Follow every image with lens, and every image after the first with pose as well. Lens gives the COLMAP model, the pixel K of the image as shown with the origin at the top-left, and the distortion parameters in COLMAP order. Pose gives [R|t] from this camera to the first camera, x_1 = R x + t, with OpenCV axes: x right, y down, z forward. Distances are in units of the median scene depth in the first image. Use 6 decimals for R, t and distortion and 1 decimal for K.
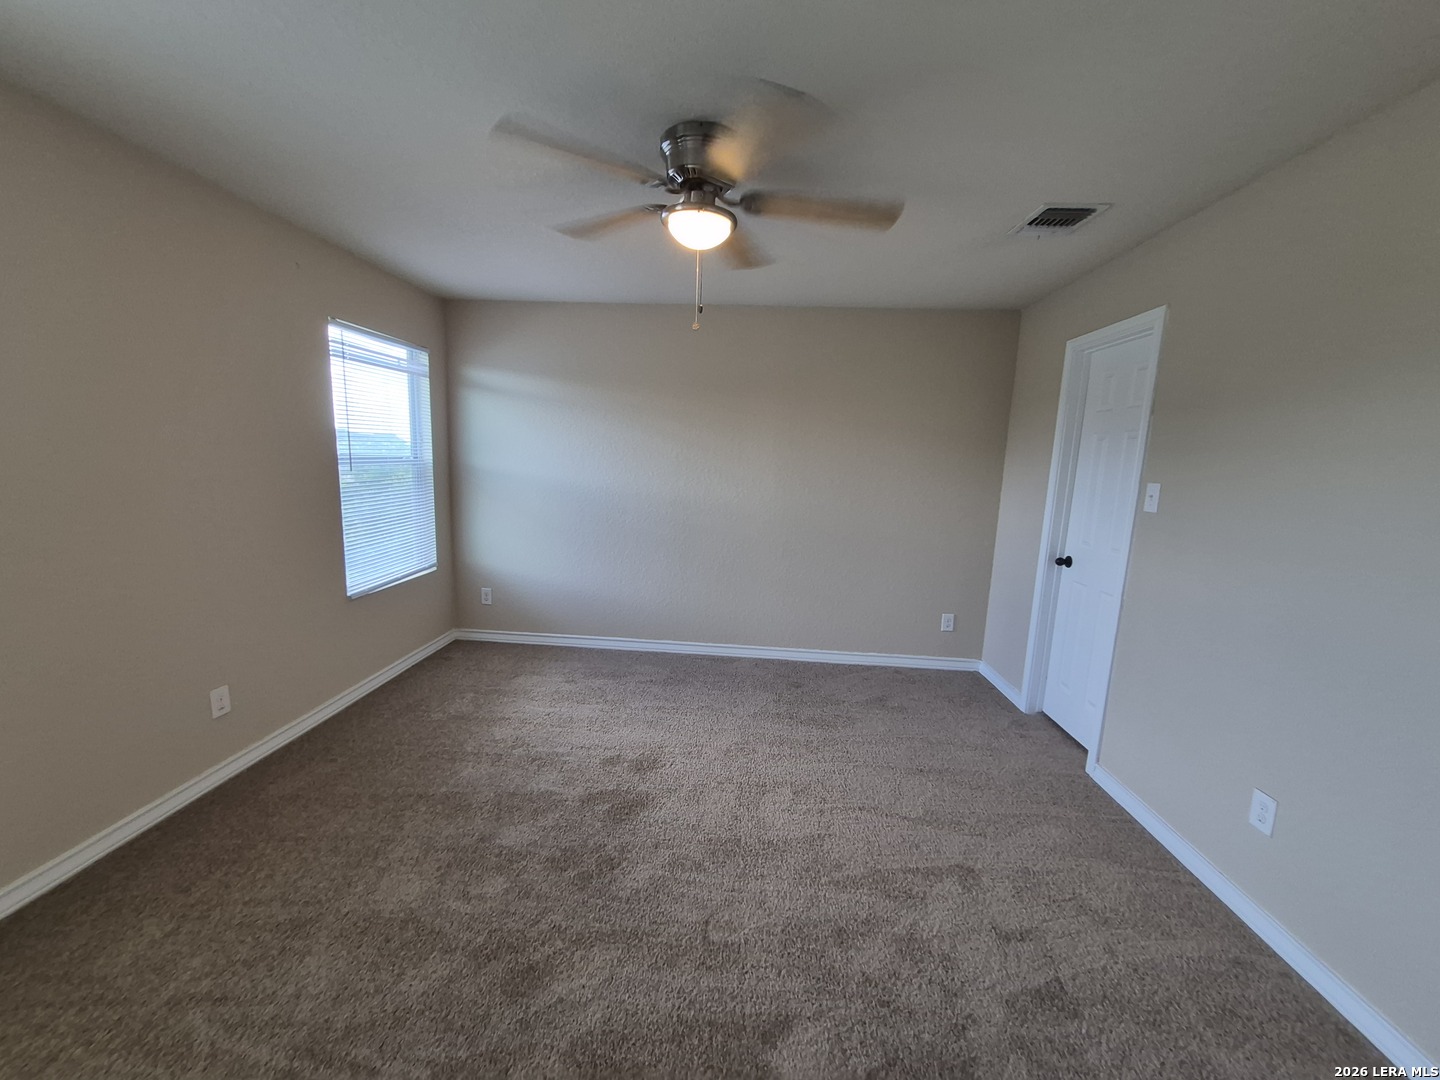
lens RADIAL K [[566.2, 0, 712.2], [0, 566.2, 542.7], [0, 0, 1]] dist [0.002878, 0.000402]
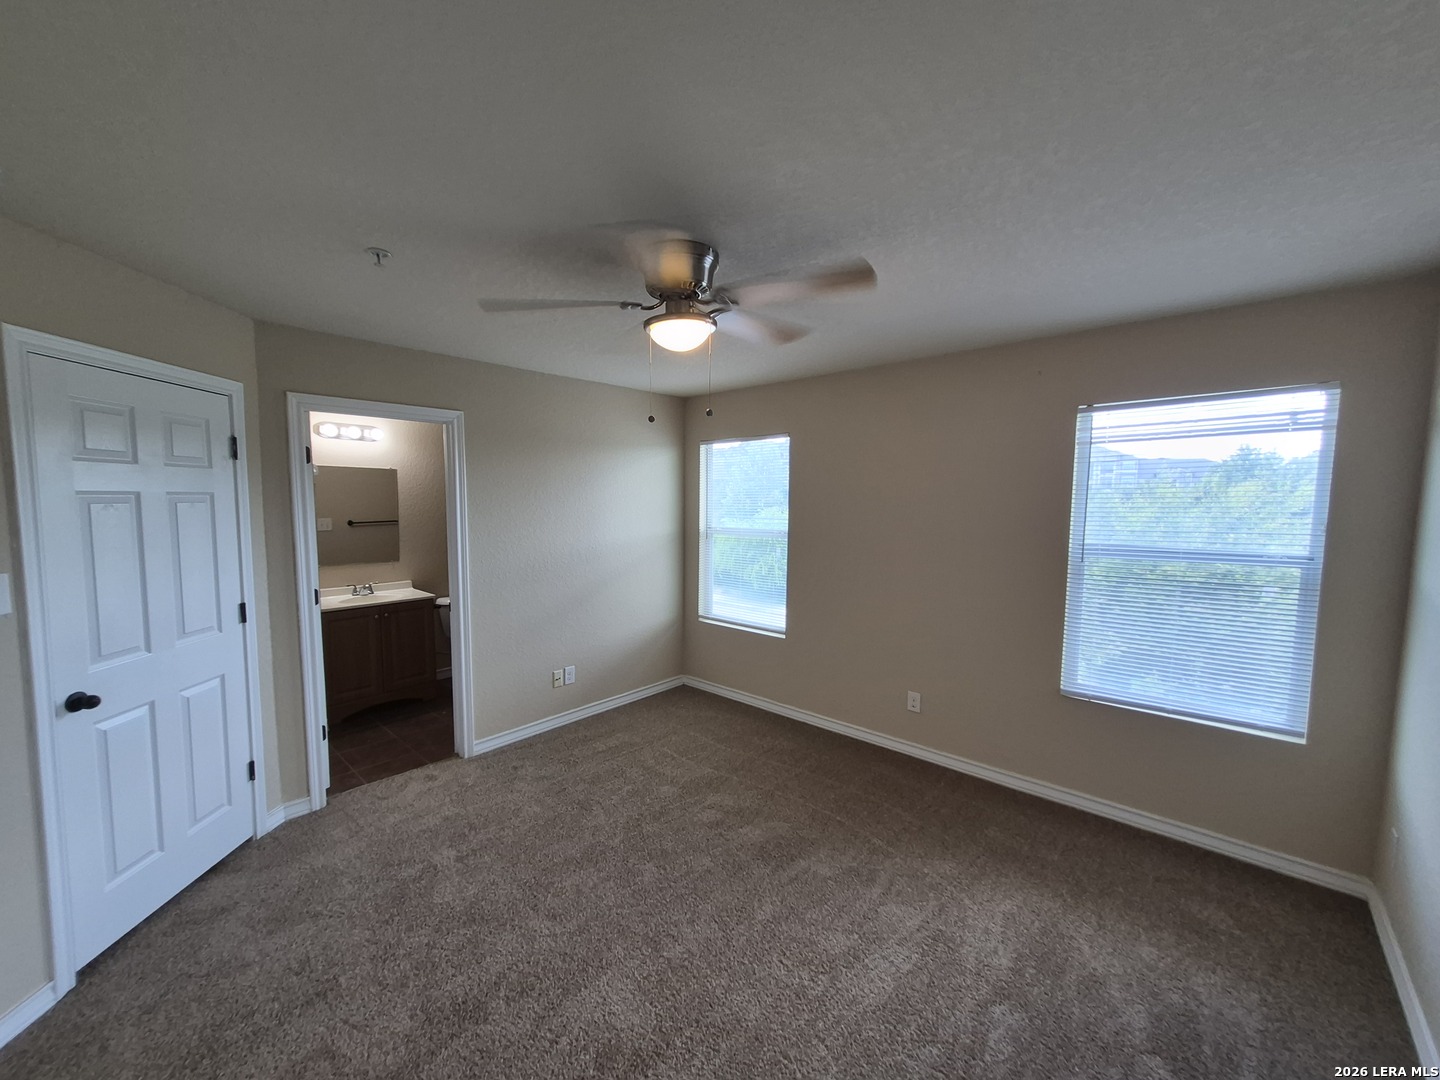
lens RADIAL K [[562.0, 0, 704.3], [0, 562.0, 546.7], [0, 0, 1]] dist [0.004125, 0.000495]
pose [[-0.626650, 0.031178, -0.778677, 0.586580], [-0.144201, 0.977305, 0.155179, -0.254929], [0.765843, 0.209529, -0.607933, 1.343595]]
